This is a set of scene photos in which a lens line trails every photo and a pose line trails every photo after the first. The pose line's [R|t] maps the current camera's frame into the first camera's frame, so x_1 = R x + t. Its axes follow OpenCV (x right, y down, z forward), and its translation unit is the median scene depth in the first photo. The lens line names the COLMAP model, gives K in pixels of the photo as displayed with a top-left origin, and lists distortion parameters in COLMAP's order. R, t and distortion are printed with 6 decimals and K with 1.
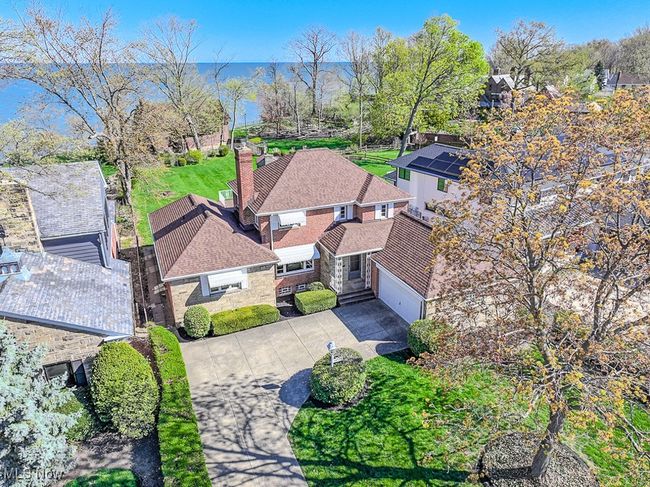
lens RADIAL K [[454.1, 0, 324.5], [0, 454.1, 244.6], [0, 0, 1]] dist [-0.005542, -0.000382]
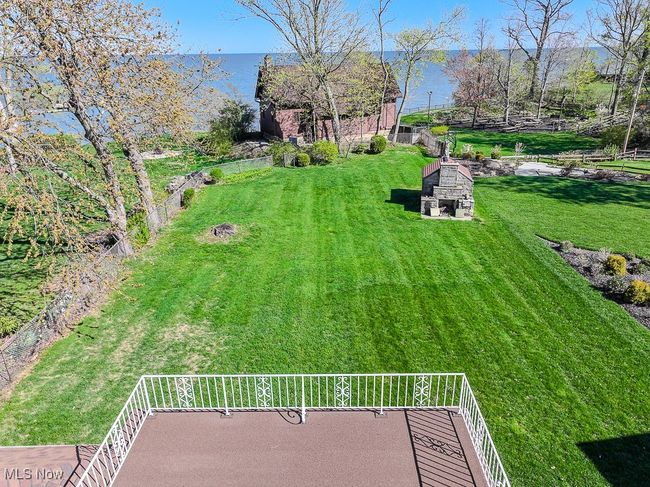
lens RADIAL K [[454.1, 0, 324.7], [0, 454.1, 242.1], [0, 0, 1]] dist [-0.005542, -0.000382]
pose [[0.917877, 0.142974, -0.370215, -0.030825], [-0.134892, 0.989708, 0.047777, -0.065979], [0.373236, 0.006086, 0.927717, 0.280718]]
